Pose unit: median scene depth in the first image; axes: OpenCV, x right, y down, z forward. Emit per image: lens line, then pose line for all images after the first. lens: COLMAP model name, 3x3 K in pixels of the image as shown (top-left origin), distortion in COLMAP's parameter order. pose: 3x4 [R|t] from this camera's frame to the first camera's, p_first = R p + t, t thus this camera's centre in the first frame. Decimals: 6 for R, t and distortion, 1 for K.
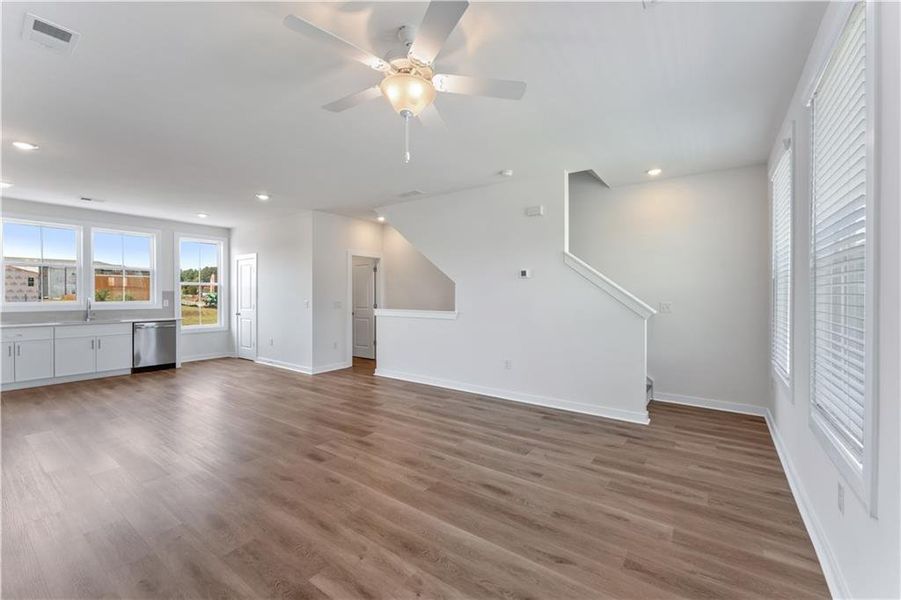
lens RADIAL K [[365.3, 0, 446.3], [0, 365.3, 299.6], [0, 0, 1]] dist [-0.002088, -0.000286]
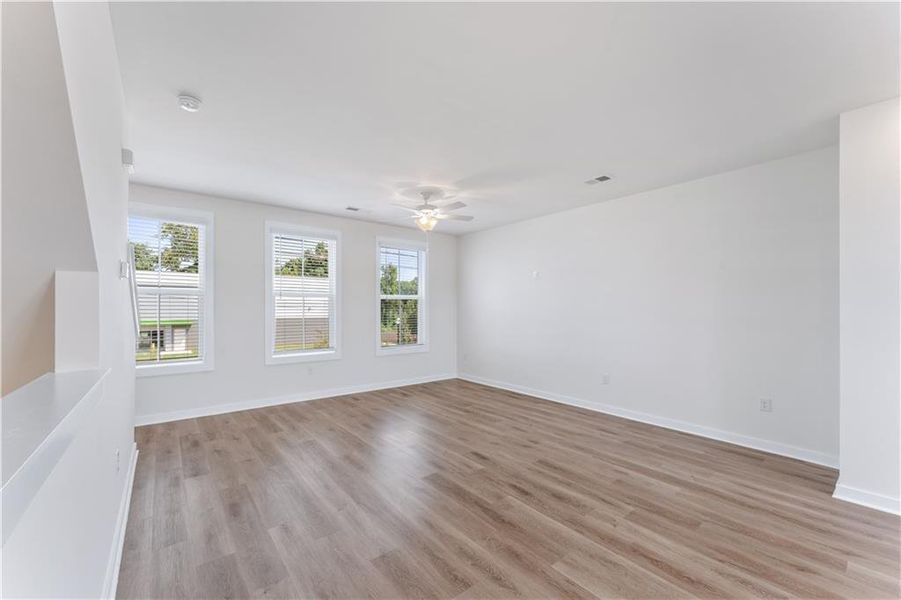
lens RADIAL K [[365.3, 0, 446.3], [0, 365.3, 299.6], [0, 0, 1]] dist [-0.002088, -0.000286]
pose [[-0.960463, 0.010915, 0.278192, -0.564402], [0.008081, 0.999903, -0.011332, -0.029689], [-0.278289, -0.008636, -0.960459, 2.068697]]
